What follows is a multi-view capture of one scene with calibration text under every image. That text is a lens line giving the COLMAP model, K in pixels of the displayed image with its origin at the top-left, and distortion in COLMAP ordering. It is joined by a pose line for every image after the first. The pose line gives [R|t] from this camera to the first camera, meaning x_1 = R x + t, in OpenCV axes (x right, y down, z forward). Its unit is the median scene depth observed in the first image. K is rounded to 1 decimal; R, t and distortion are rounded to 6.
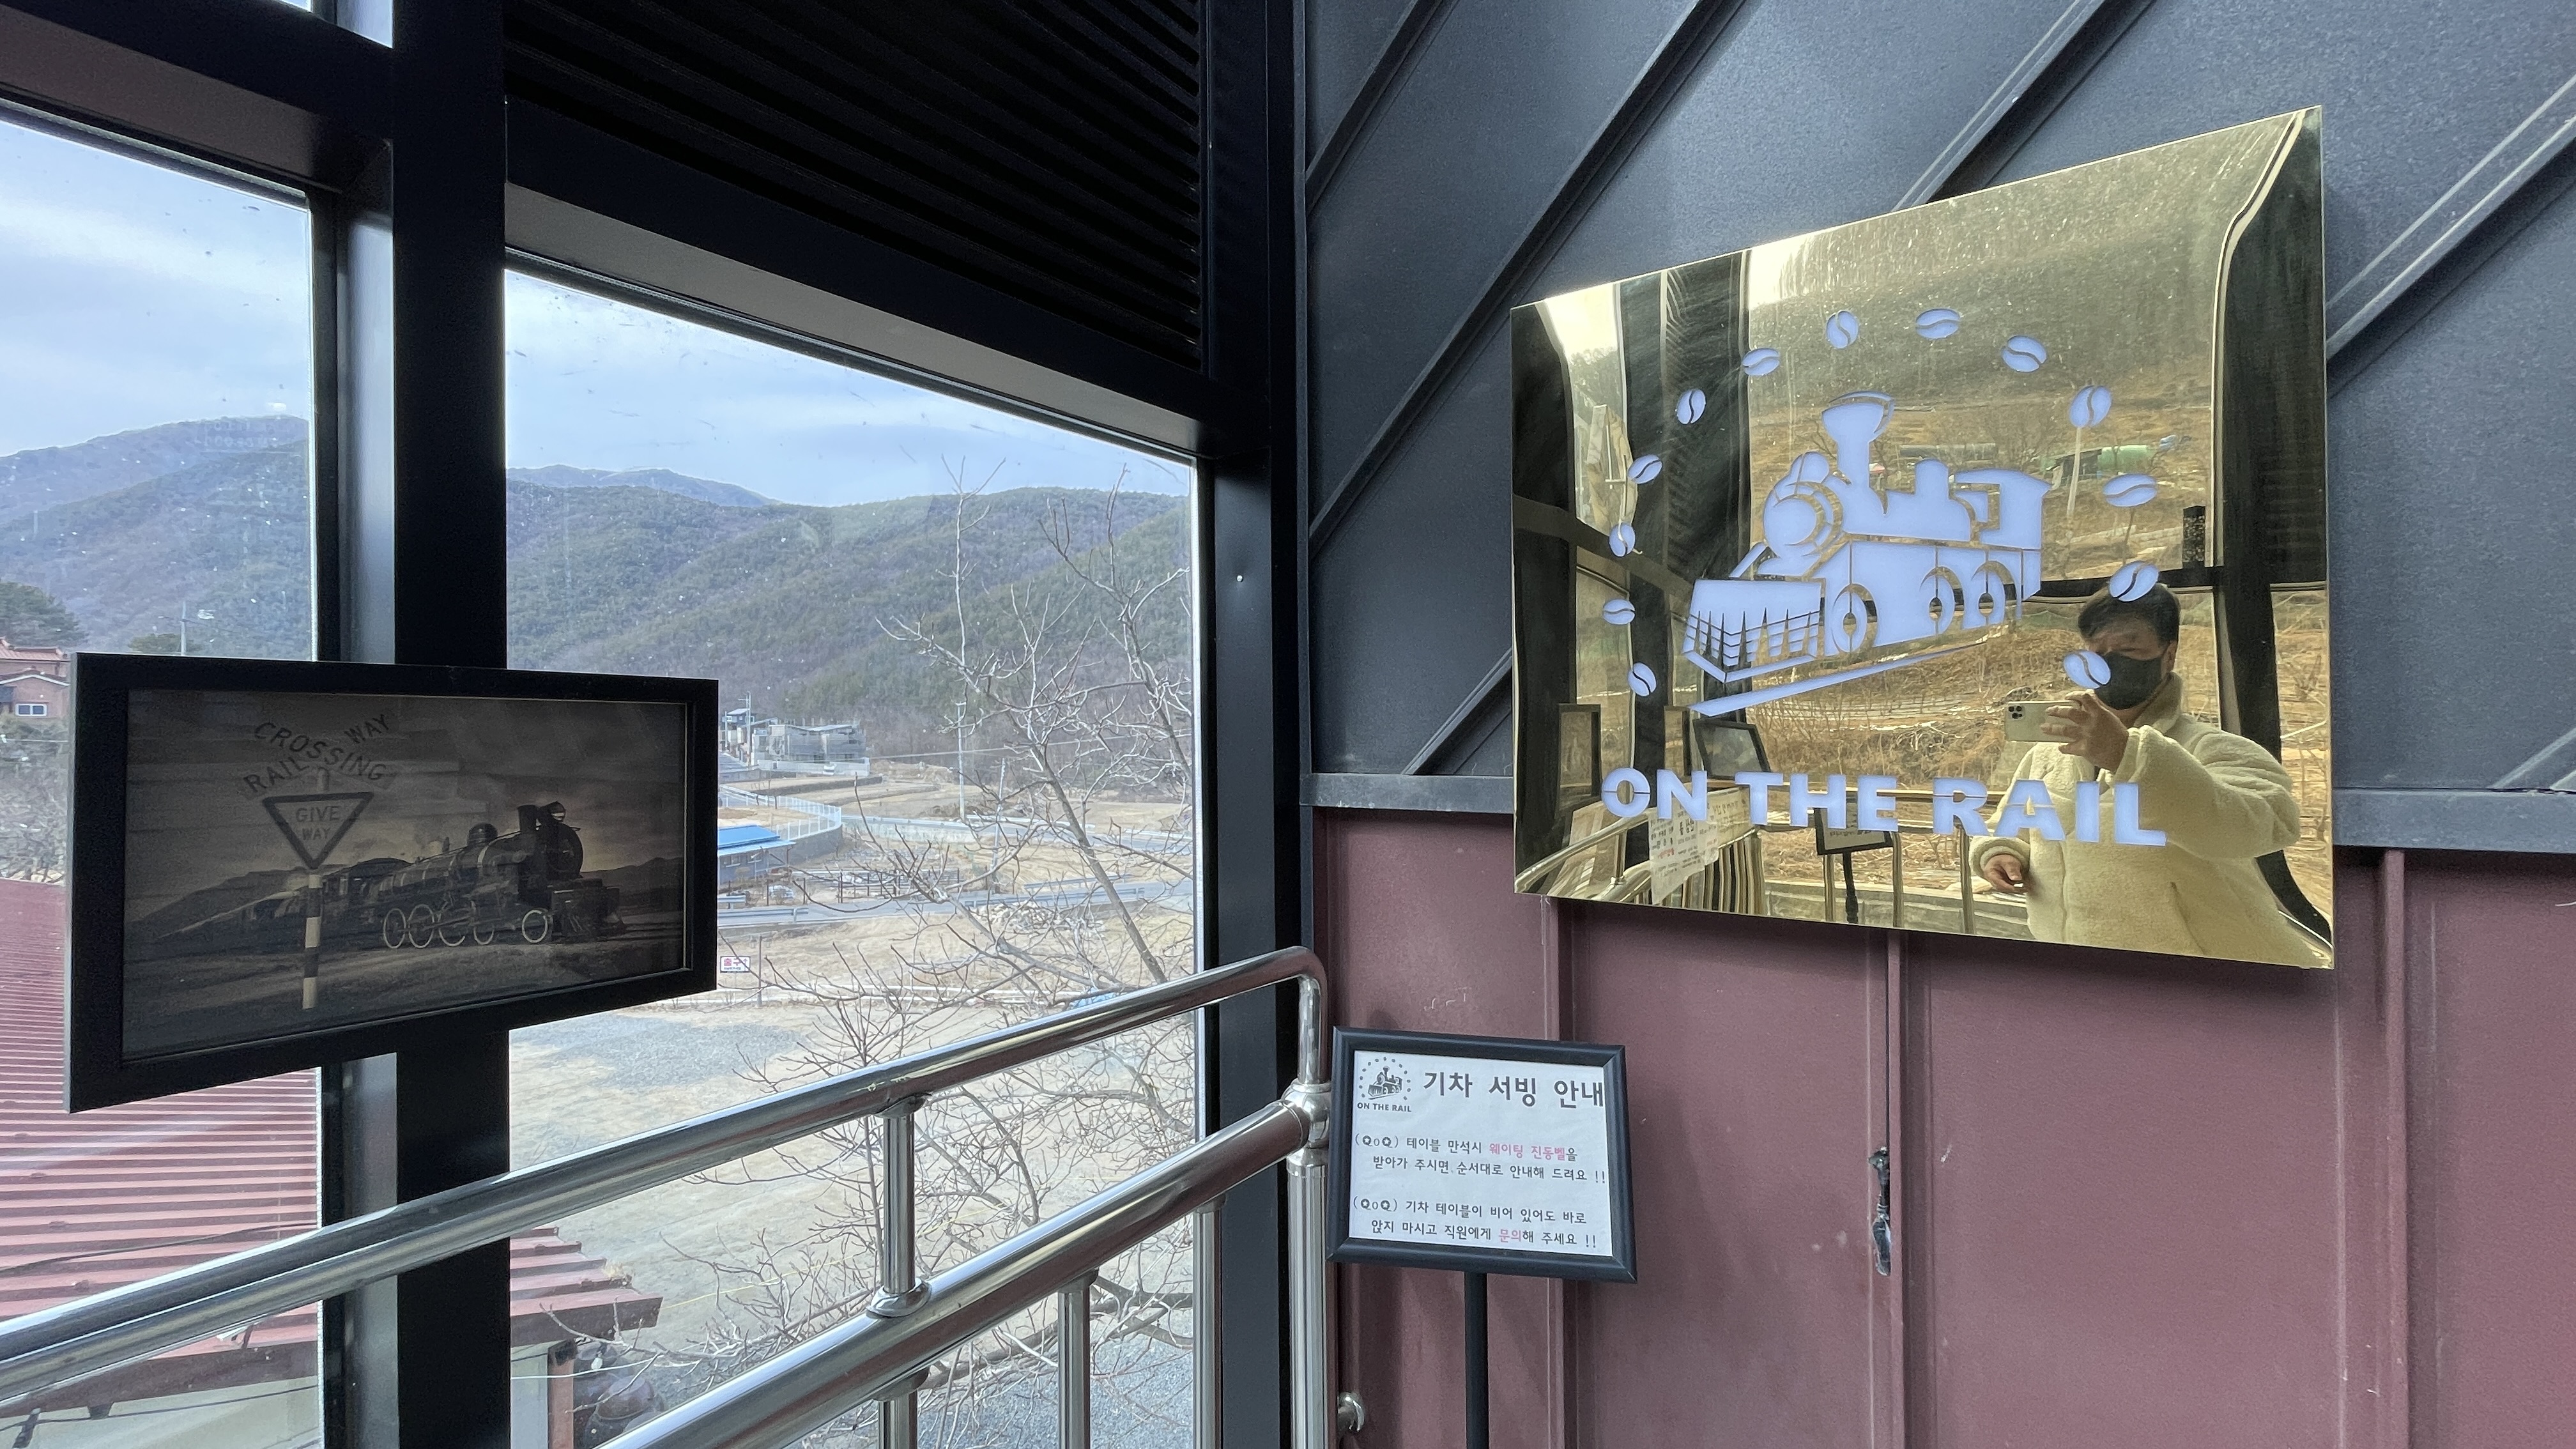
lens RADIAL K [[1042.3, 0, 1289.9], [0, 1042.3, 724.1], [0, 0, 1]] dist [-0.001573, -0.000081]
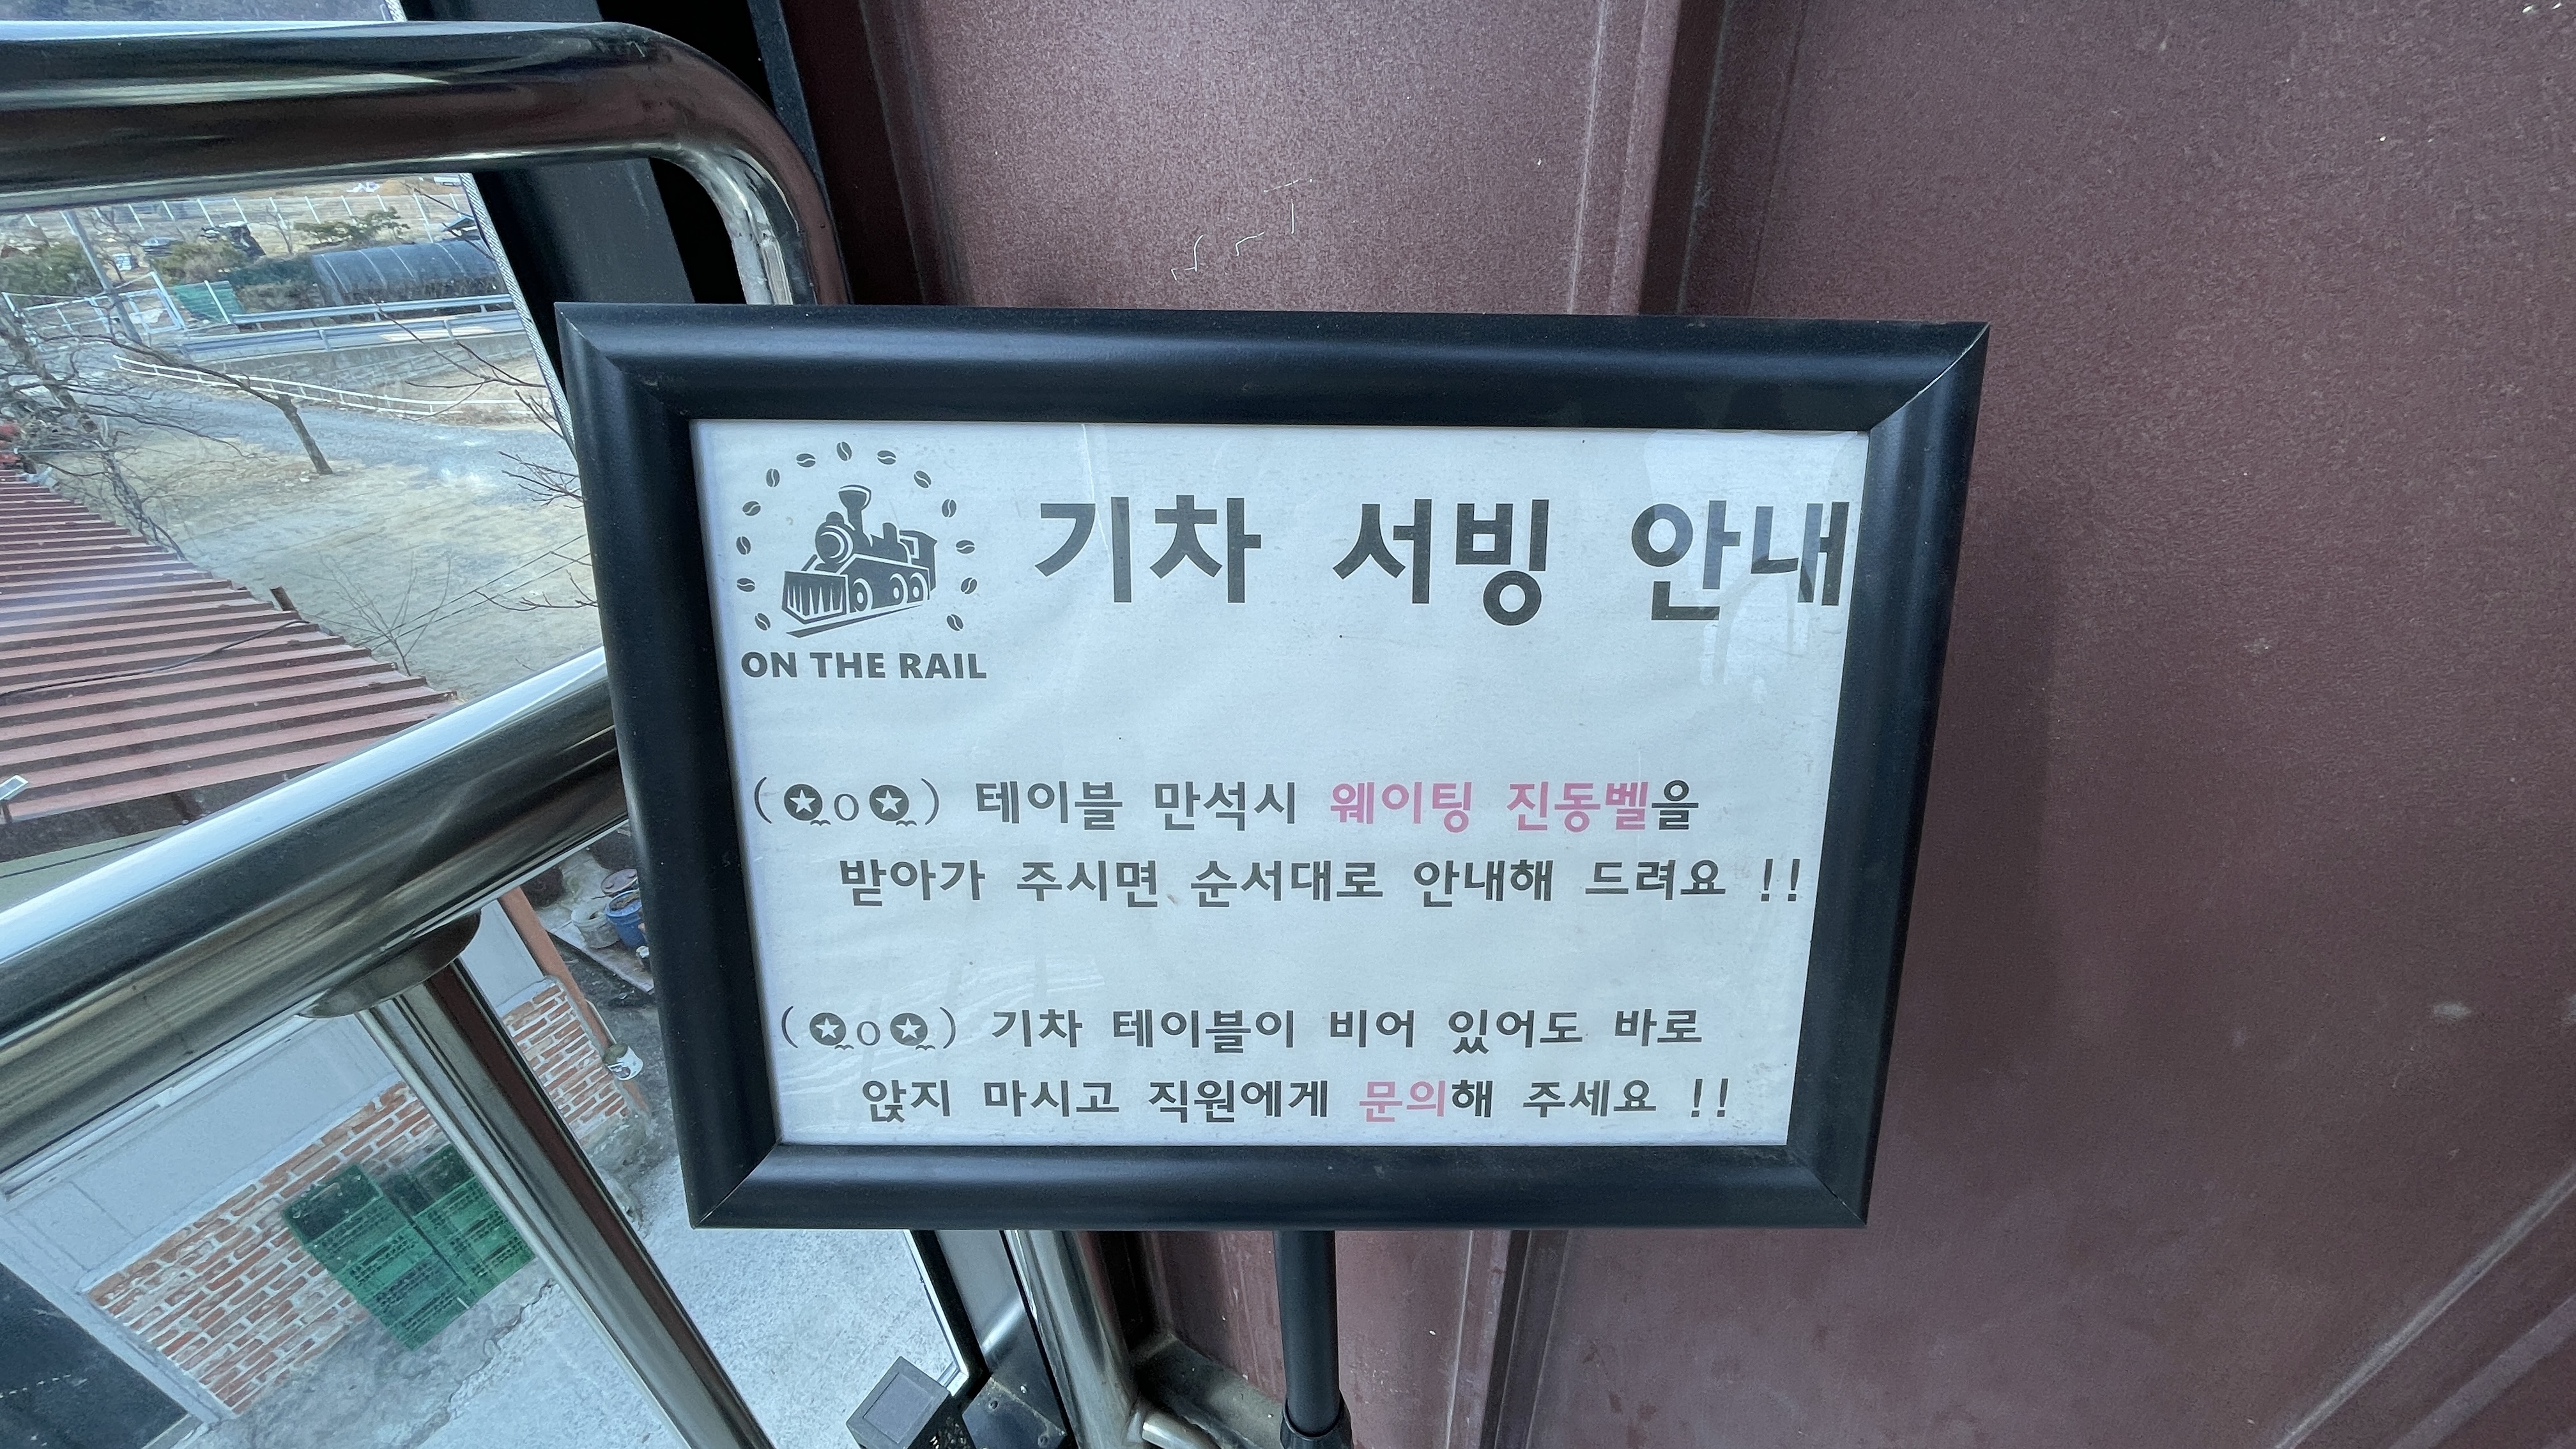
lens RADIAL K [[1042.3, 0, 1276.4], [0, 1042.3, 720.8], [0, 0, 1]] dist [-0.001573, -0.000081]
pose [[0.997764, -0.061519, 0.026106, 0.173718], [0.037130, 0.835111, 0.548828, 0.262078], [-0.055565, -0.546631, 0.835528, 0.812471]]
